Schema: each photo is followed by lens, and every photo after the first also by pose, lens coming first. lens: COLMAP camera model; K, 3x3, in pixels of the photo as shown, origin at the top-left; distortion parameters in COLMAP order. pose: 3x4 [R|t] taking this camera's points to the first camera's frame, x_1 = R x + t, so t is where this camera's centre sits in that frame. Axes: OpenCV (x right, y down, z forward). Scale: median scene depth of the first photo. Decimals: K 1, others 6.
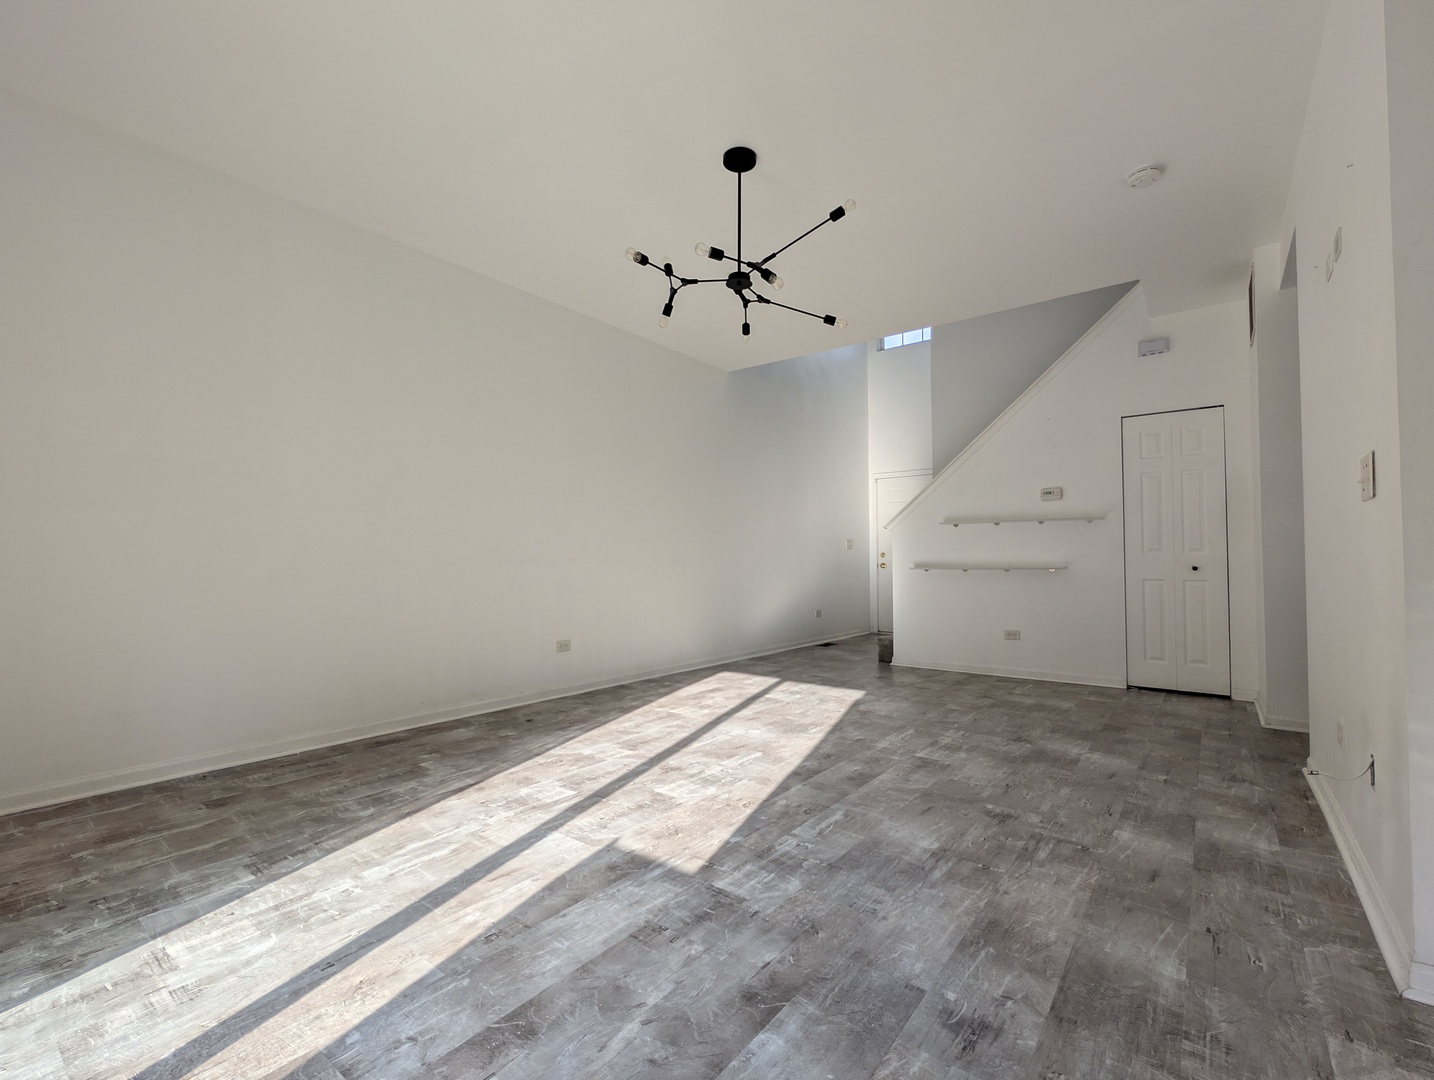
lens RADIAL K [[545.6, 0, 725.8], [0, 545.6, 541.4], [0, 0, 1]] dist [0.001861, 0.000011]
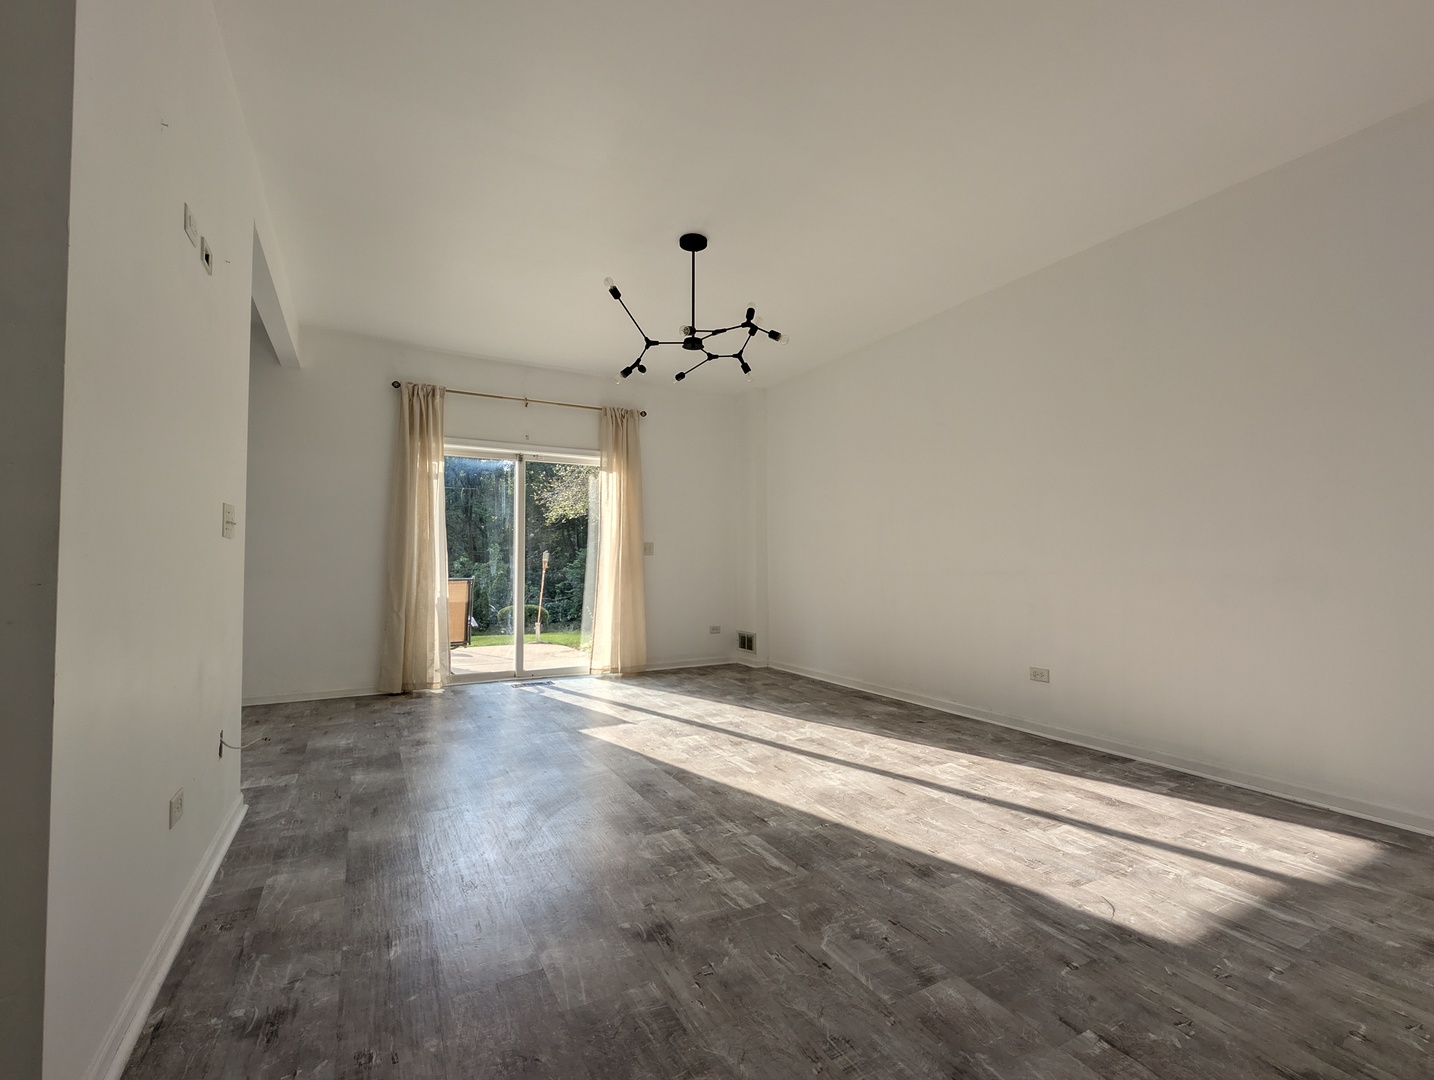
lens RADIAL K [[545.6, 0, 725.2], [0, 545.6, 543.9], [0, 0, 1]] dist [0.001861, 0.000011]
pose [[-0.255184, -0.035944, -0.966224, 1.080263], [0.033919, 0.998361, -0.046097, 0.021276], [0.966297, -0.044537, -0.253546, 1.261814]]
